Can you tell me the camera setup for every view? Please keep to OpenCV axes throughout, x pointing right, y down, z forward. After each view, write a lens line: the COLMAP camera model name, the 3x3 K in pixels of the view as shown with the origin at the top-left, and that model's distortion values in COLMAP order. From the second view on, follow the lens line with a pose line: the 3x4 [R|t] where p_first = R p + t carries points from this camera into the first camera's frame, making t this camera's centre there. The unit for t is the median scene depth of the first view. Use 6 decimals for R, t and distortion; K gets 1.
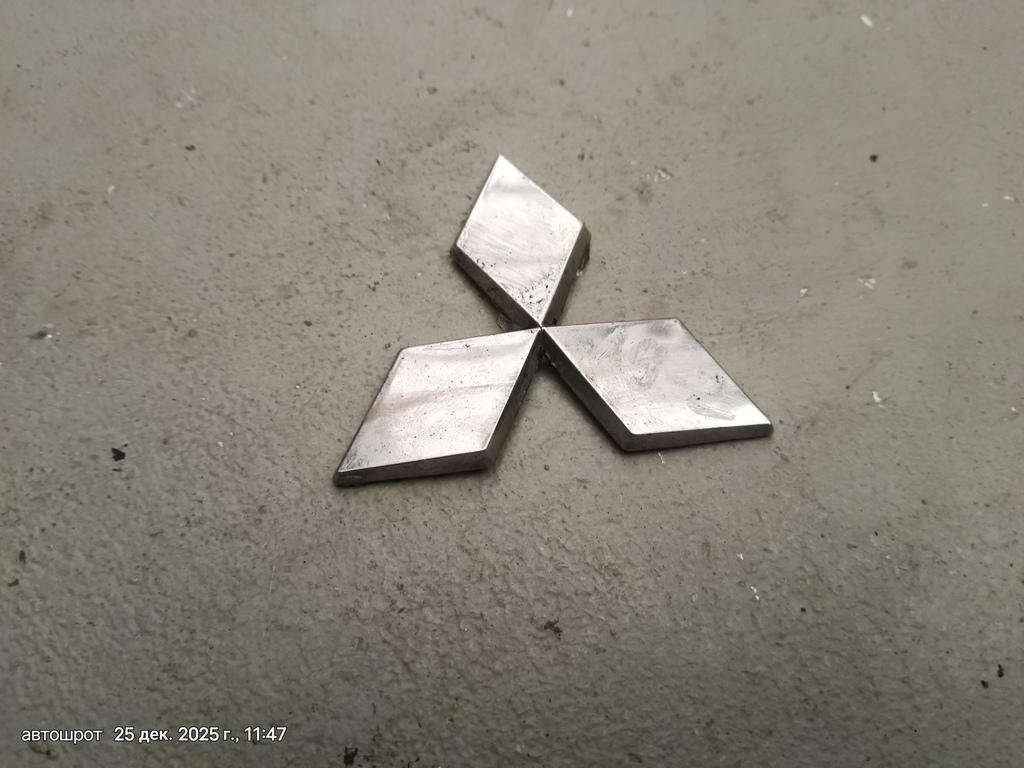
lens RADIAL K [[735.8, 0, 517.1], [0, 735.8, 392.9], [0, 0, 1]] dist [0.011845, -0.056494]
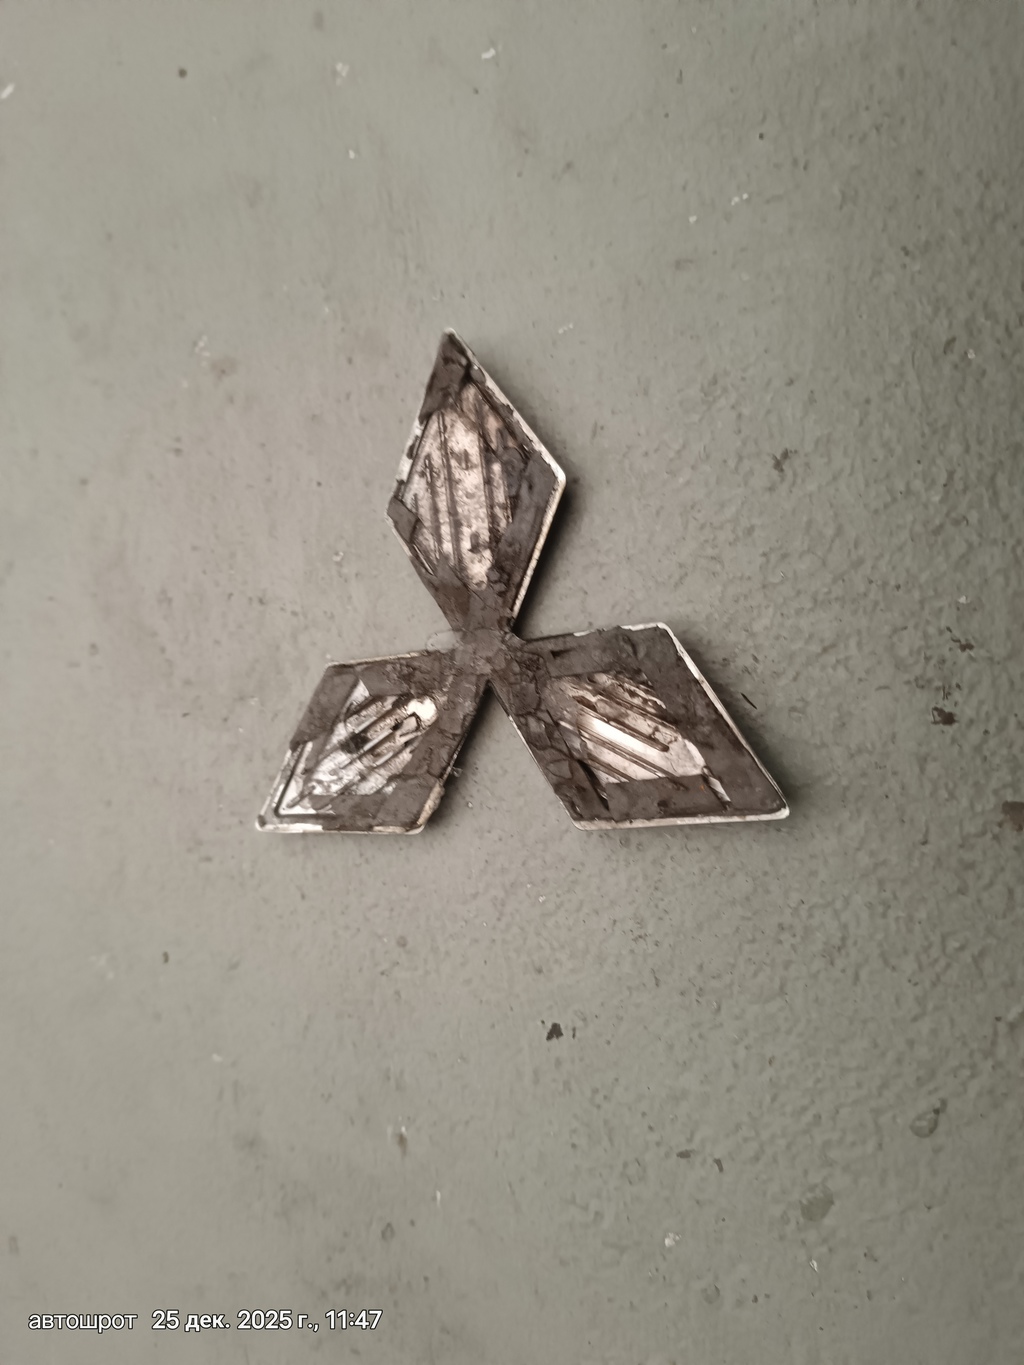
lens RADIAL K [[980.9, 0, 500.0], [0, 980.9, 656.7], [0, 0, 1]] dist [0.011845, -0.056494]
pose [[0.005982, -0.999818, -0.018088, -0.128897], [0.999859, 0.006264, -0.015589, 0.039944], [0.015700, -0.017993, 0.999715, -0.029031]]
